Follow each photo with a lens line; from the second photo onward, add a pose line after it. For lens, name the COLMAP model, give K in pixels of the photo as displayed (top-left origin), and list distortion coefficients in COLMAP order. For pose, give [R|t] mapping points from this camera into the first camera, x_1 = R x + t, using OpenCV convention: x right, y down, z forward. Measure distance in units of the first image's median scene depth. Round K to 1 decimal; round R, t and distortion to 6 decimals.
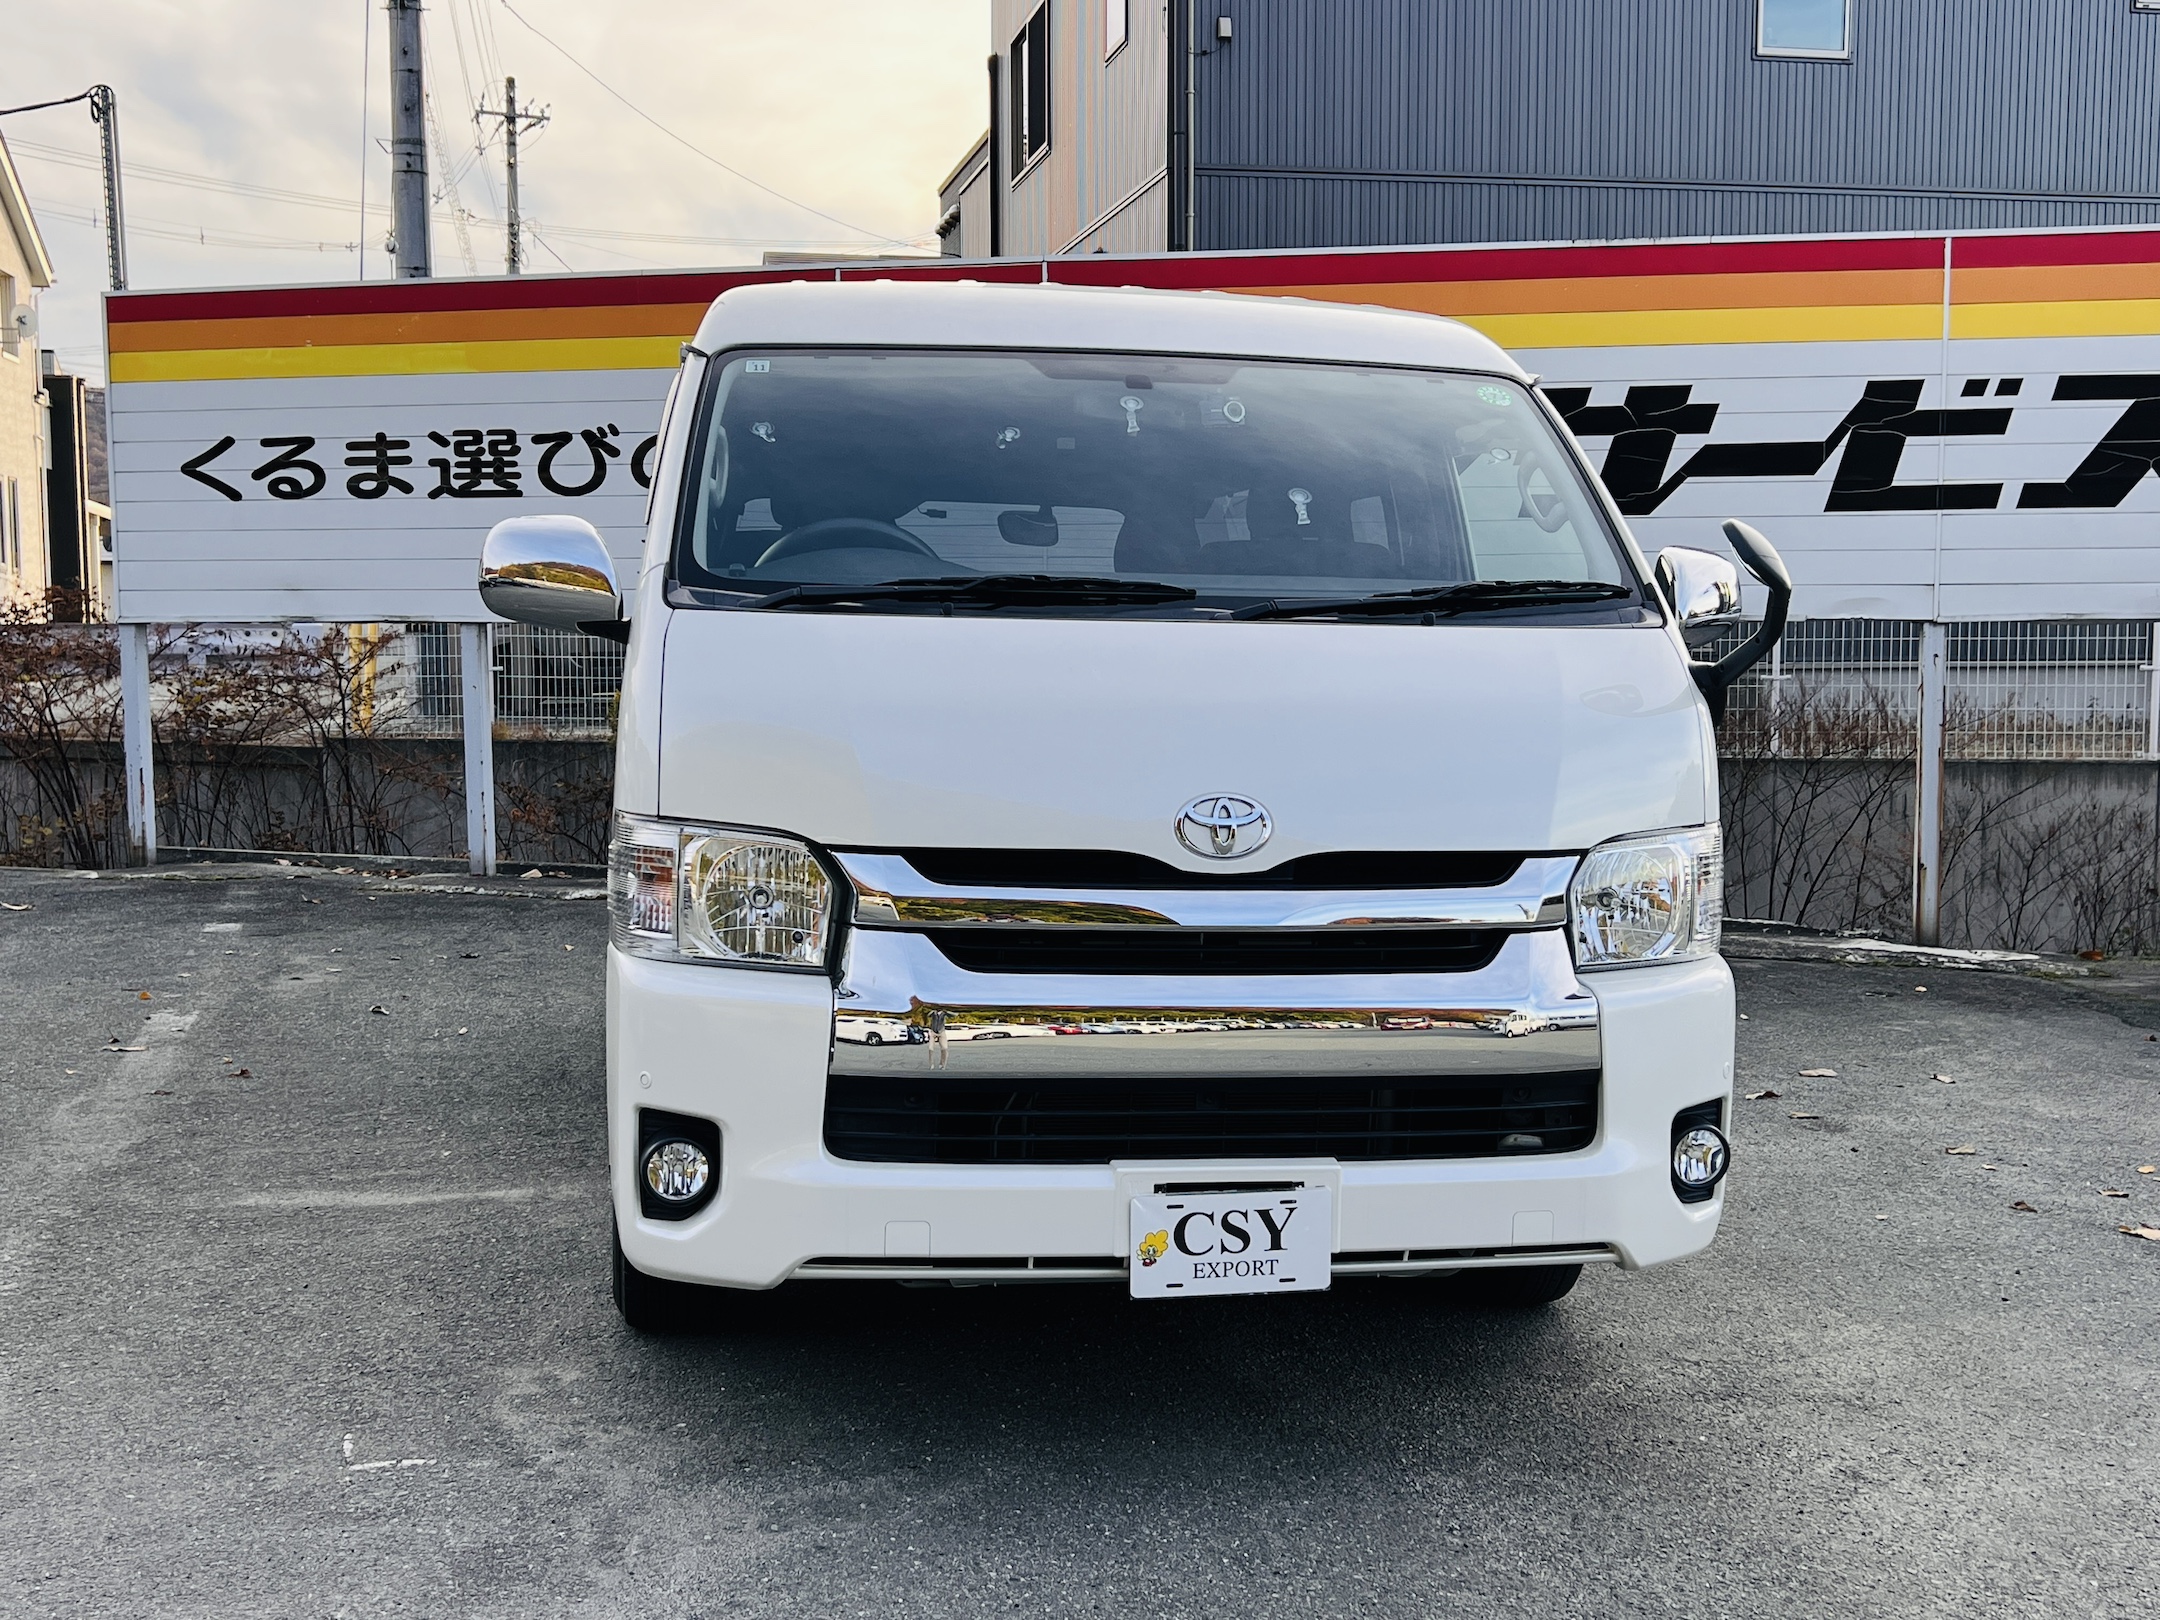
lens RADIAL K [[2294.7, 0, 1080.0], [0, 2294.7, 810.0], [0, 0, 1]] dist [0.113846, -0.220143]
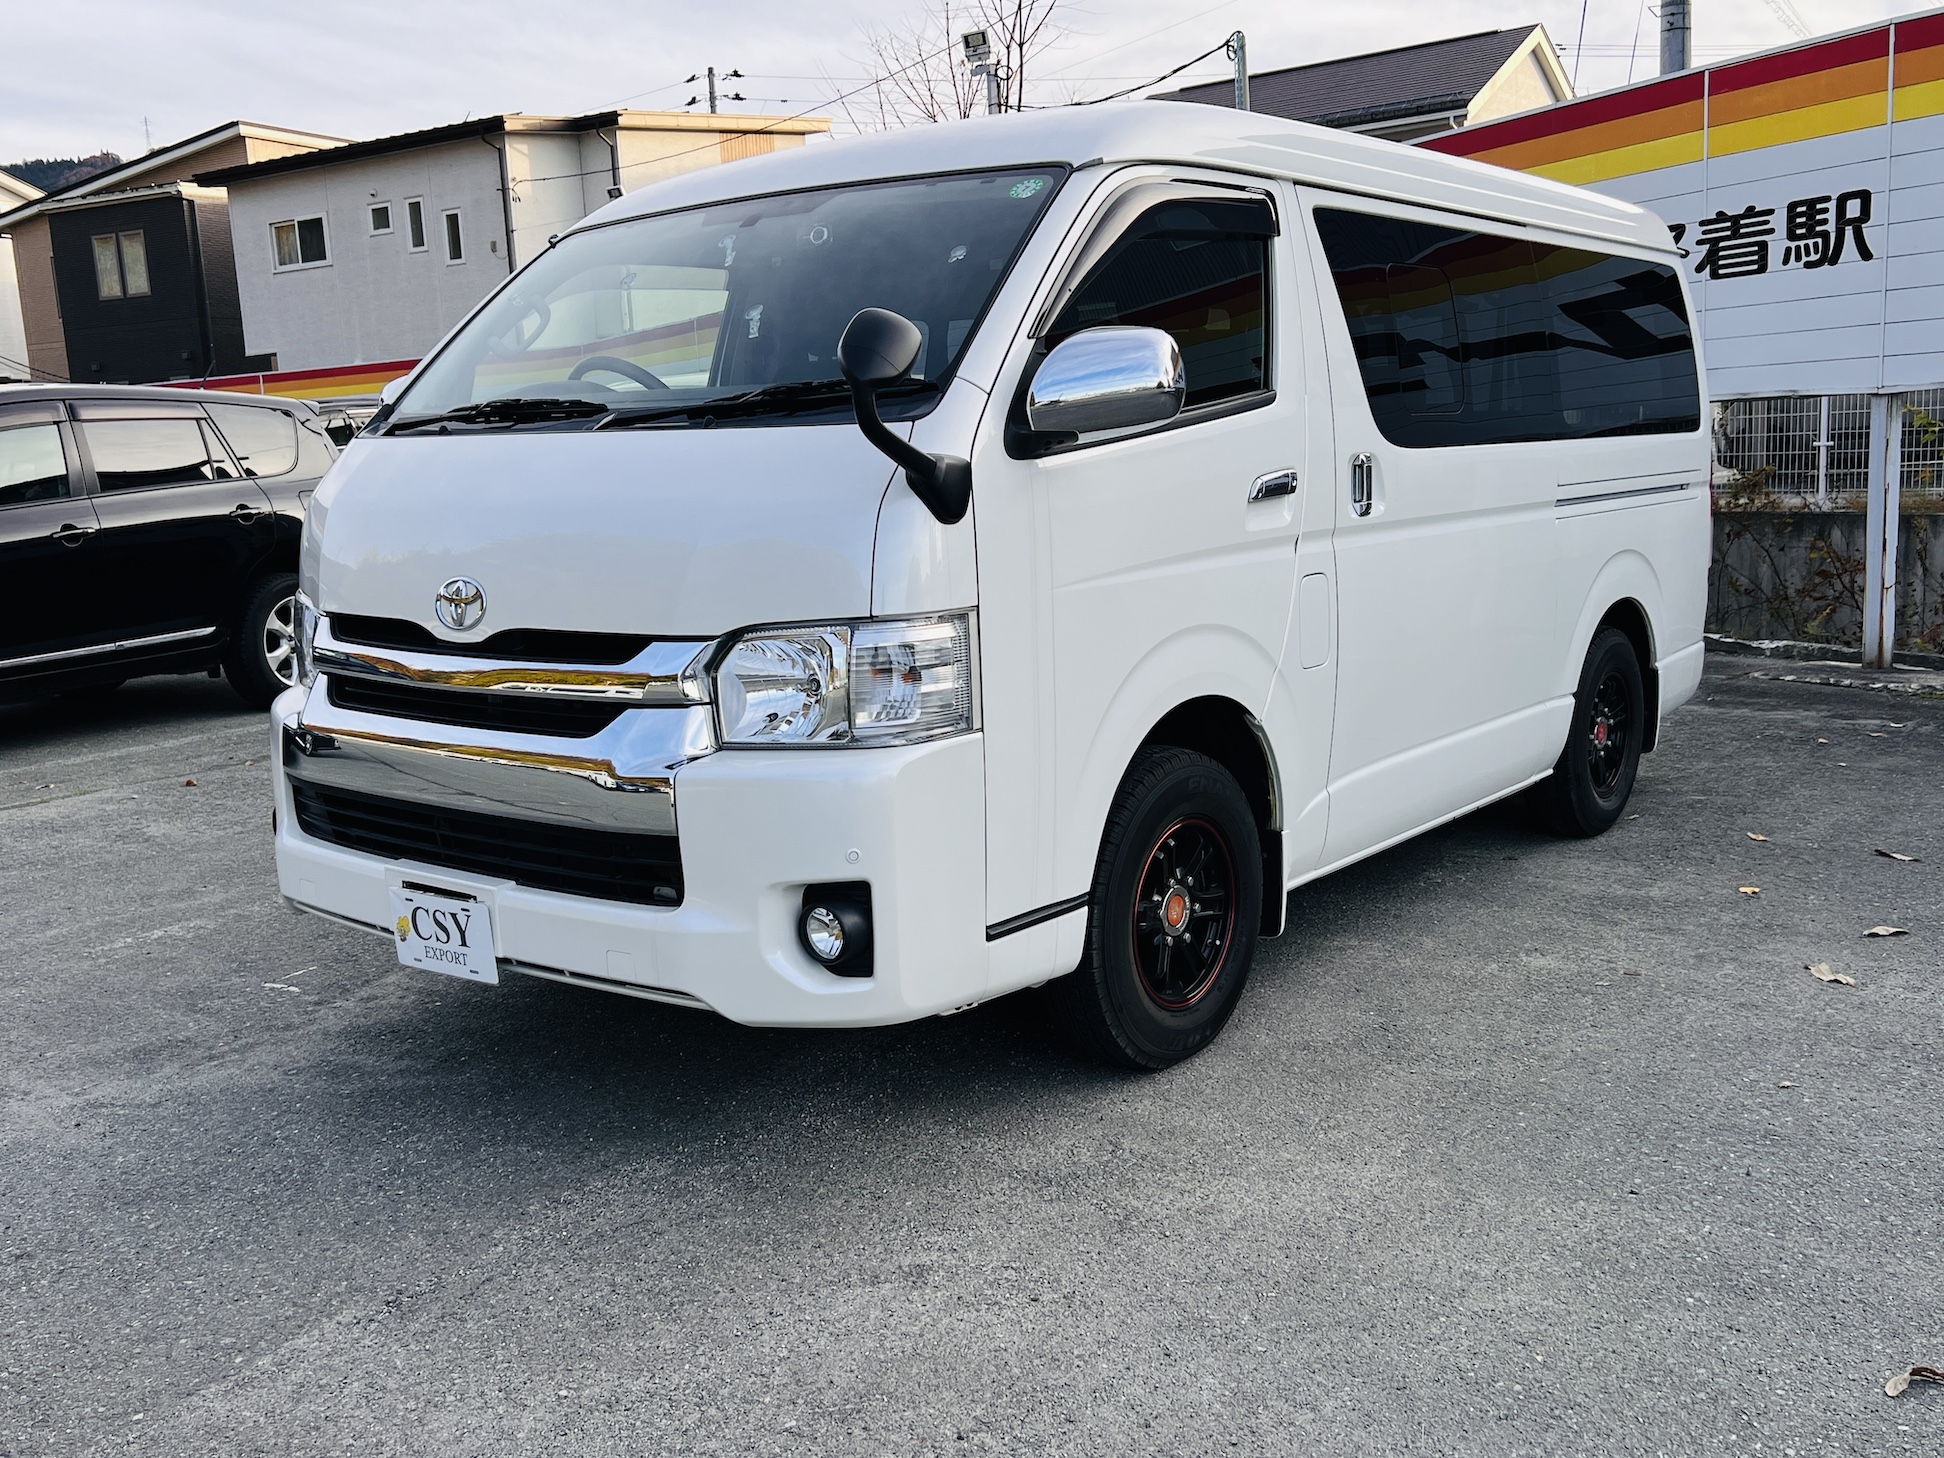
lens RADIAL K [[1765.2, 0, 972.0], [0, 1765.2, 729.0], [0, 0, 1]] dist [0.012522, 0.005659]
pose [[0.687370, 0.079969, -0.721892, 0.944863], [-0.010327, 0.994896, 0.100378, -0.023985], [0.726234, -0.061542, 0.684687, 0.550248]]
